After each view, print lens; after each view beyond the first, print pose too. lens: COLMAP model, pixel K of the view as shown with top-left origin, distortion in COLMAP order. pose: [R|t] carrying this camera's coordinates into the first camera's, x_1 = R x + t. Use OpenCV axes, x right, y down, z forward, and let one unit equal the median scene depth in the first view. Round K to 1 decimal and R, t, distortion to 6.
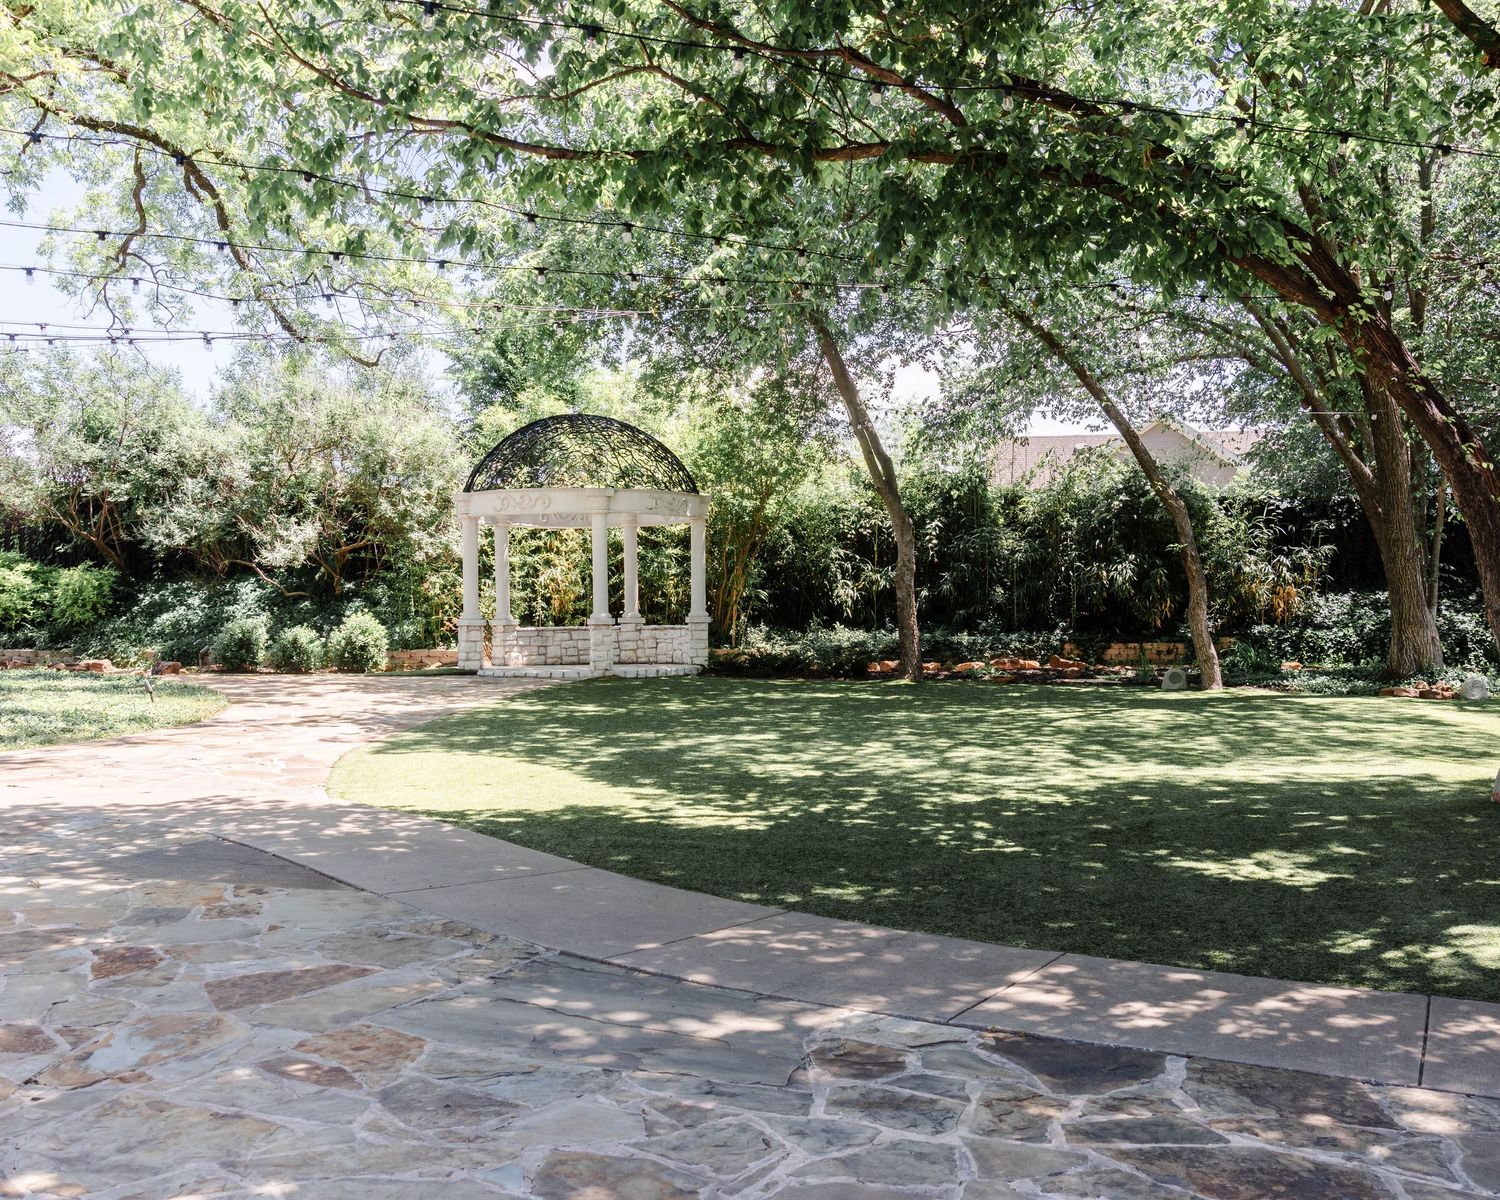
lens RADIAL K [[1657.2, 0, 750.0], [0, 1657.2, 600.0], [0, 0, 1]] dist [-0.012261, -0.013274]
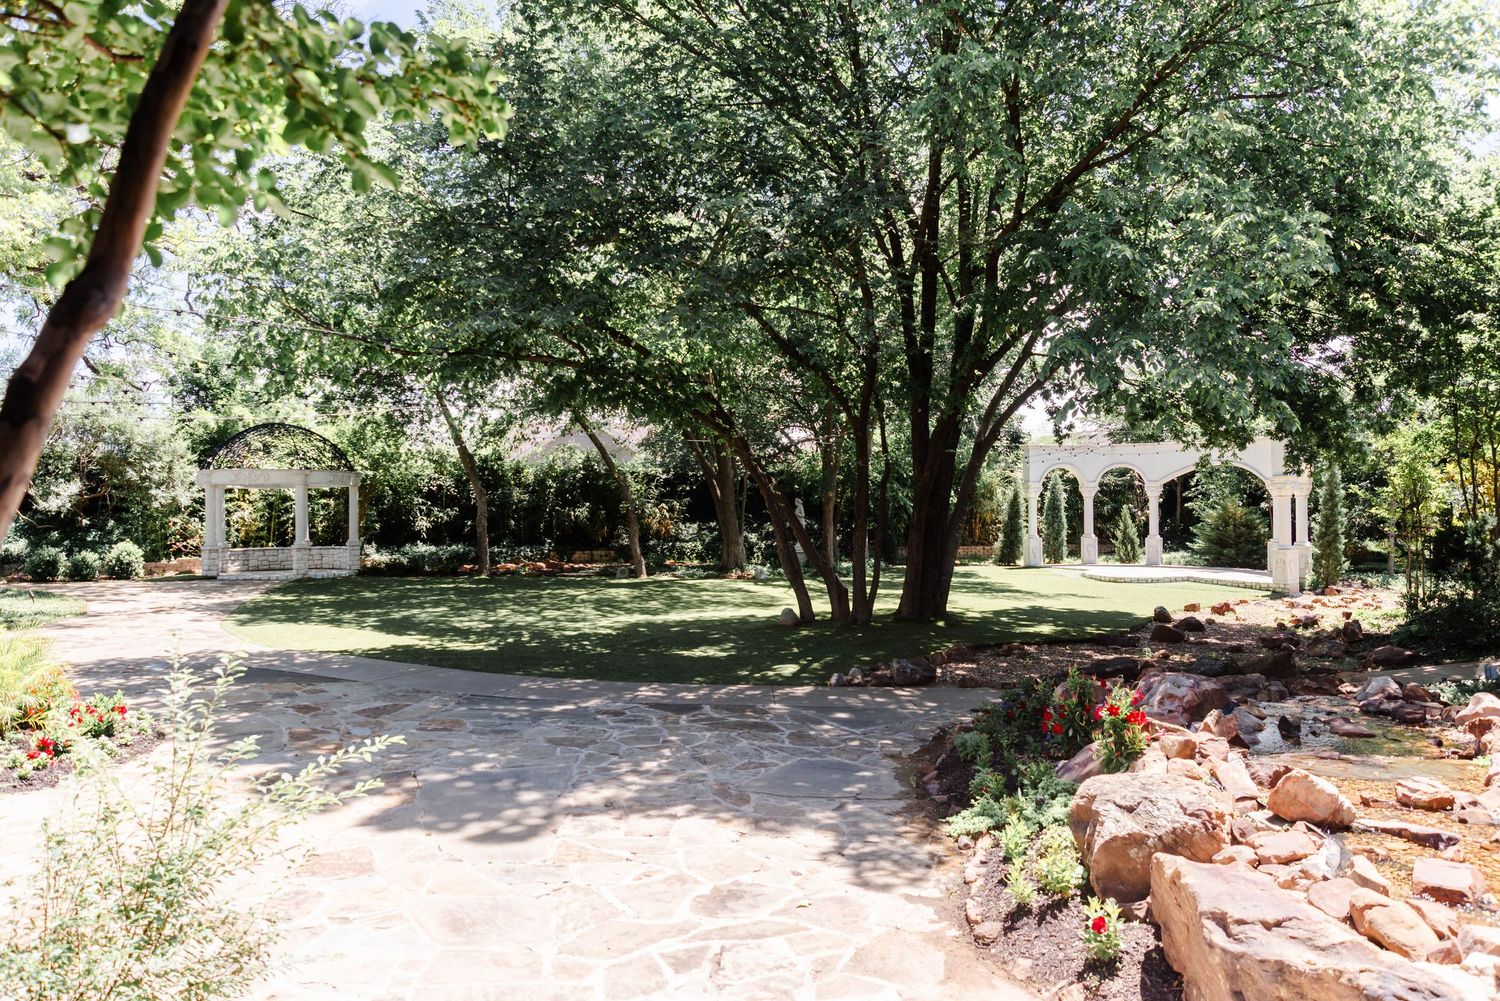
lens RADIAL K [[993.8, 0, 750.0], [0, 993.8, 500.5], [0, 0, 1]] dist [0.018603, -0.000615]
pose [[0.915507, 0.006131, 0.402255, -0.064098], [0.001279, 0.999834, -0.018148, -0.012431], [-0.402299, 0.017129, 0.915348, -0.118685]]
